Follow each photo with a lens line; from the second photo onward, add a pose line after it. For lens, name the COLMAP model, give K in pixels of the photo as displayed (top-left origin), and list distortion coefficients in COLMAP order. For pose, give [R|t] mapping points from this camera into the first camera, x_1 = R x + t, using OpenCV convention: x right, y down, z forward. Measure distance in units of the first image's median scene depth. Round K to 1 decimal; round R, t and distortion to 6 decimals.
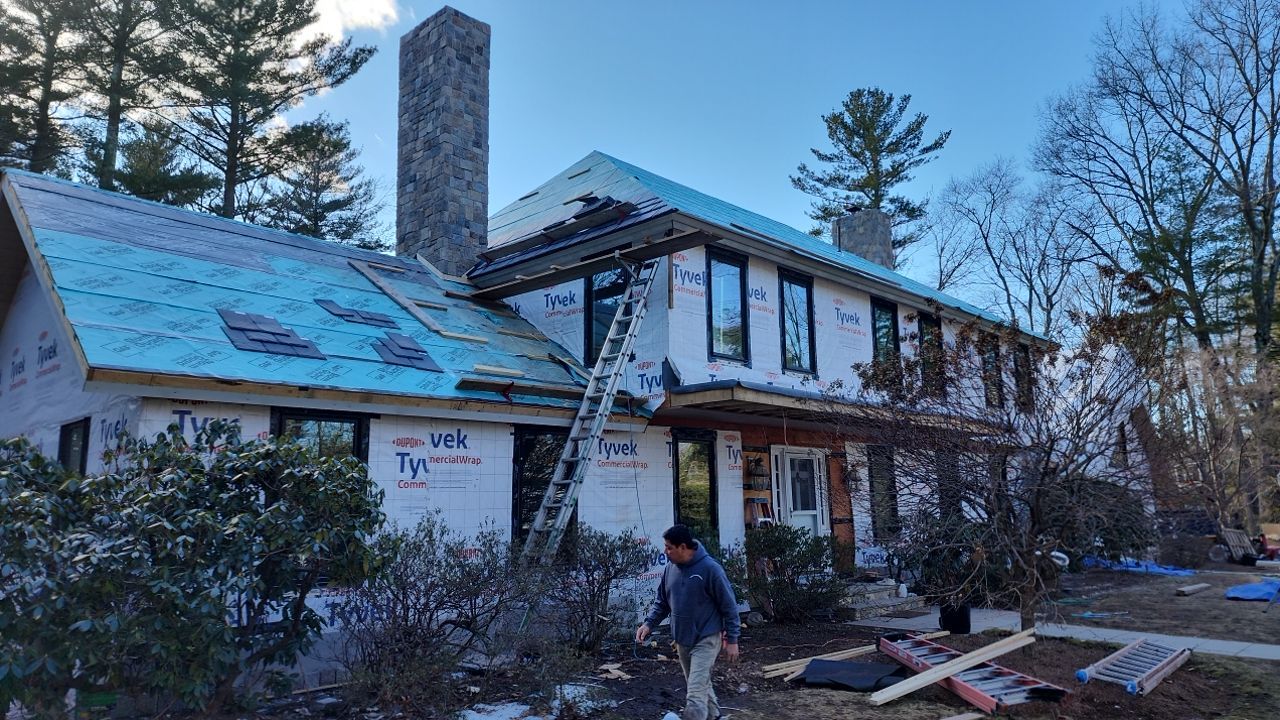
lens RADIAL K [[850.8, 0, 636.8], [0, 850.8, 350.9], [0, 0, 1]] dist [0.105653, -0.111102]
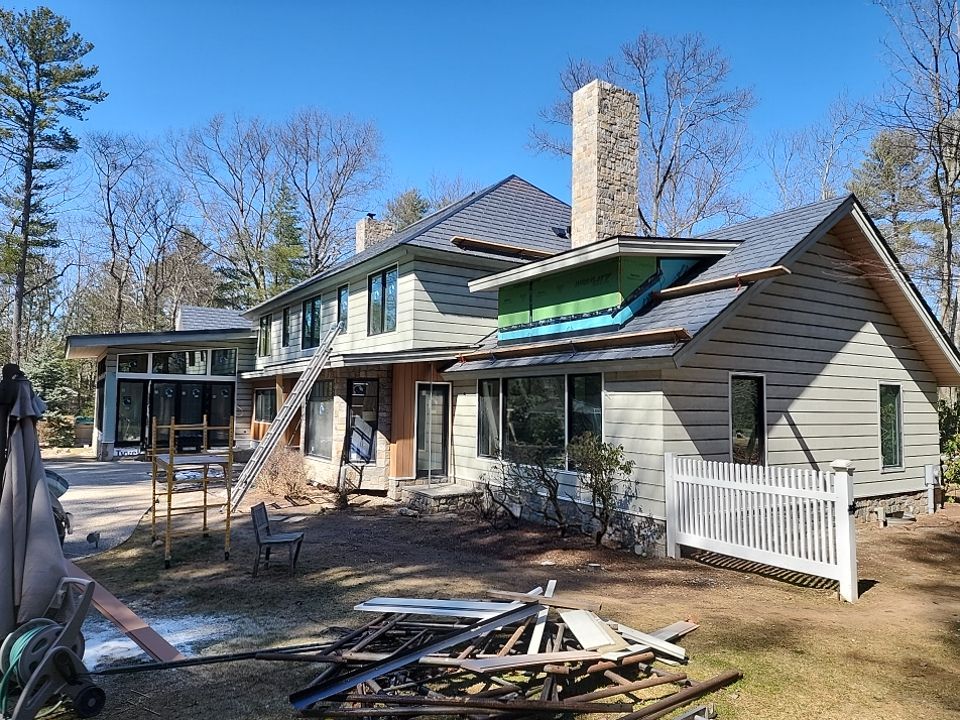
lens RADIAL K [[645.1, 0, 480.0], [0, 645.1, 360.0], [0, 0, 1]] dist [0.092741, -0.090357]
pose [[0.216303, 0.083925, 0.972713, -0.433169], [-0.193080, 0.980299, -0.041644, 0.050400], [-0.957044, -0.178803, 0.228246, 0.295817]]
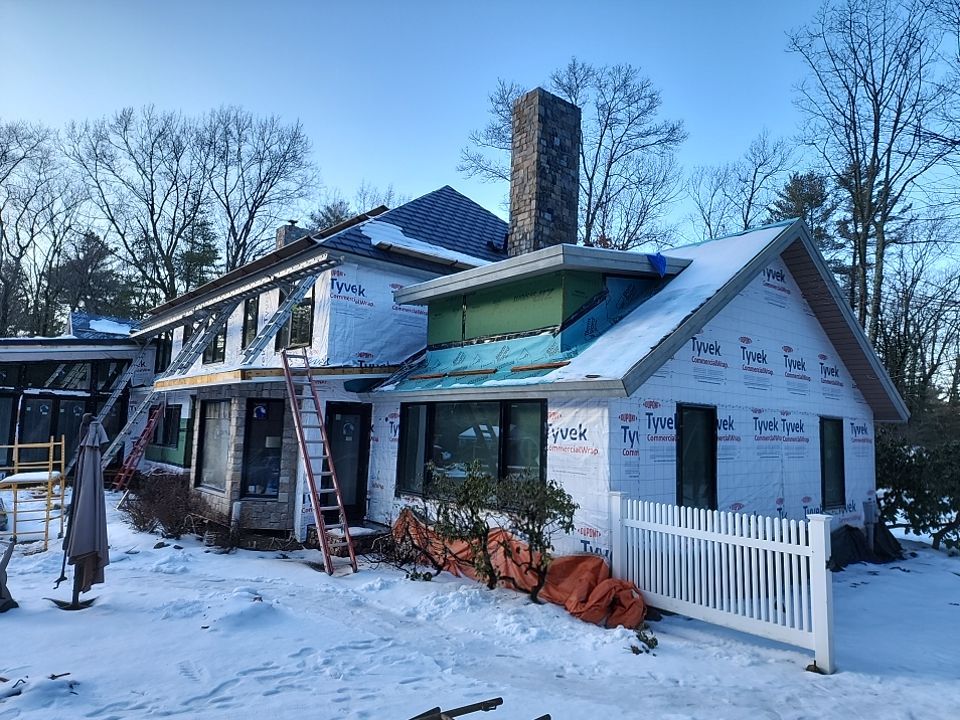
lens RADIAL K [[645.1, 0, 480.0], [0, 645.1, 360.0], [0, 0, 1]] dist [0.092741, -0.090357]
pose [[0.103164, 0.121706, 0.987190, -0.404748], [-0.212476, 0.972274, -0.097663, 0.048937], [-0.971705, -0.199679, 0.126163, 0.301141]]
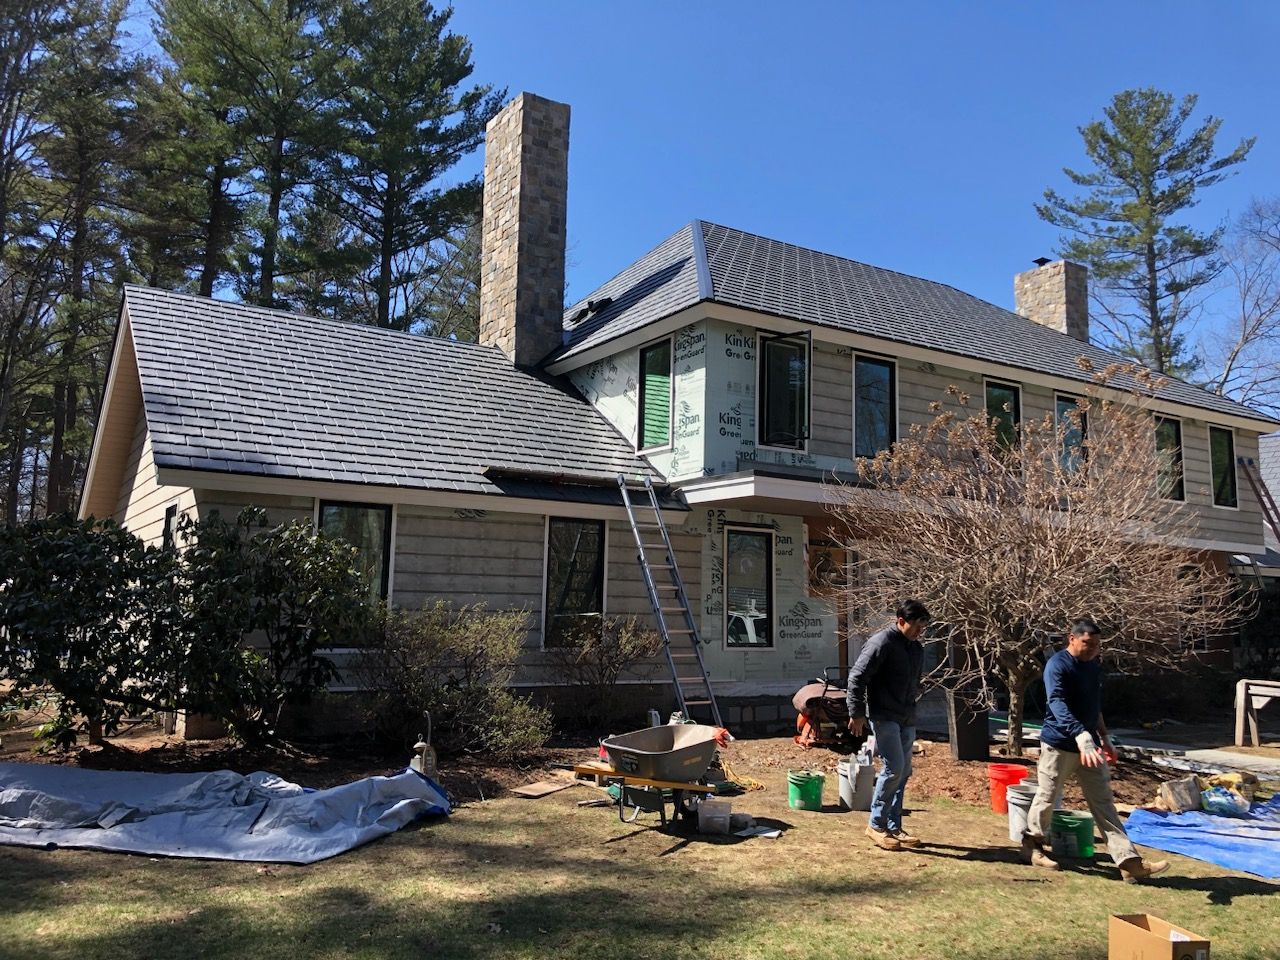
lens RADIAL K [[1034.4, 0, 624.8], [0, 1034.4, 452.1], [0, 0, 1]] dist [0.064365, -0.108410]
pose [[0.970281, 0.000601, -0.241981, 0.058612], [0.005983, 0.999632, 0.026476, -0.005053], [0.241907, -0.027137, 0.969920, -0.046643]]
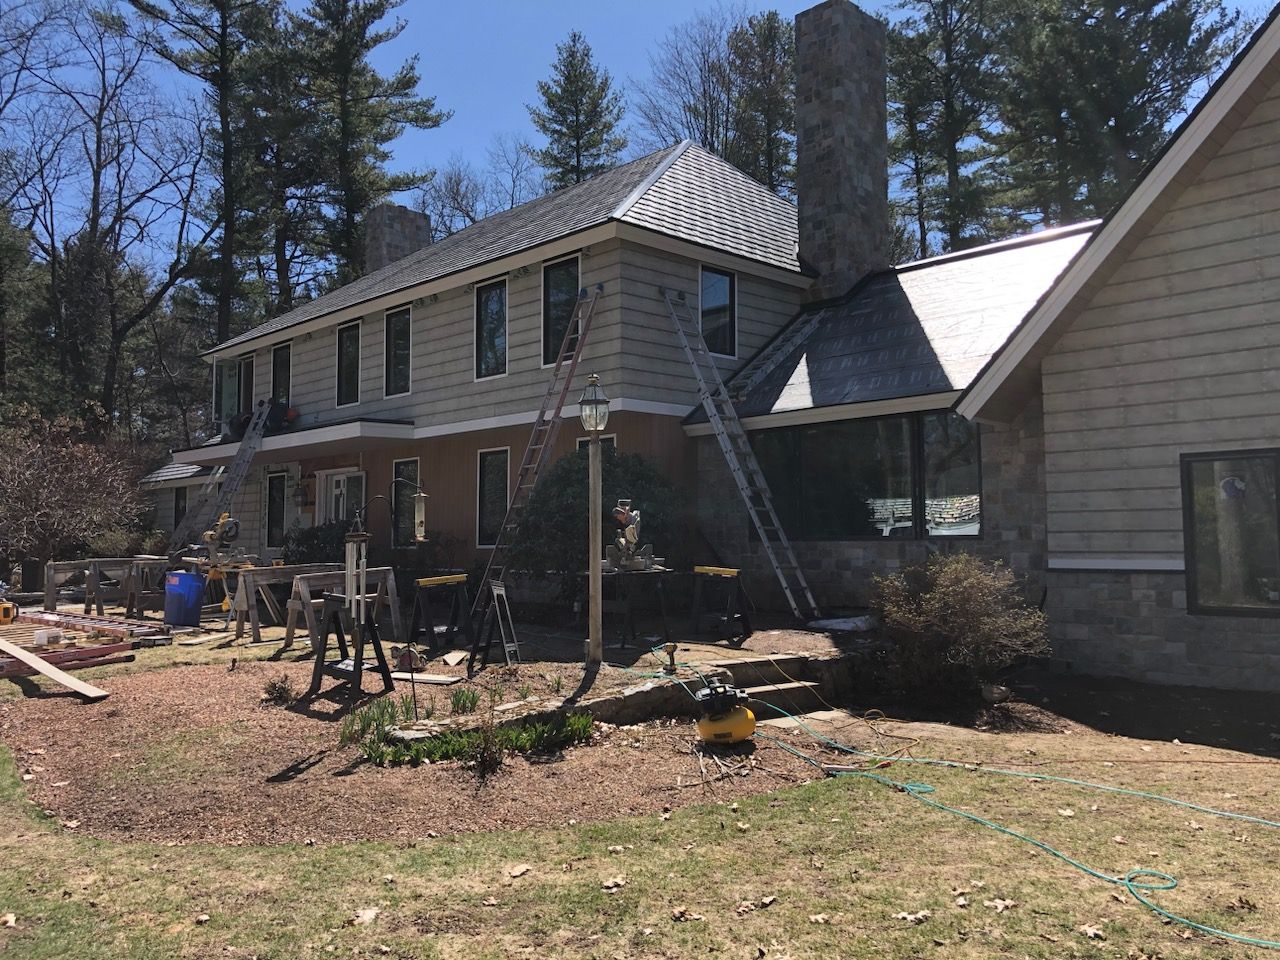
lens RADIAL K [[1058.6, 0, 644.5], [0, 1058.6, 458.6], [0, 0, 1]] dist [0.030898, -0.014371]
pose [[-0.016734, -0.068312, -0.997524, 0.529195], [0.189115, 0.979439, -0.070246, 0.089477], [0.981812, -0.189823, -0.003471, 0.448619]]
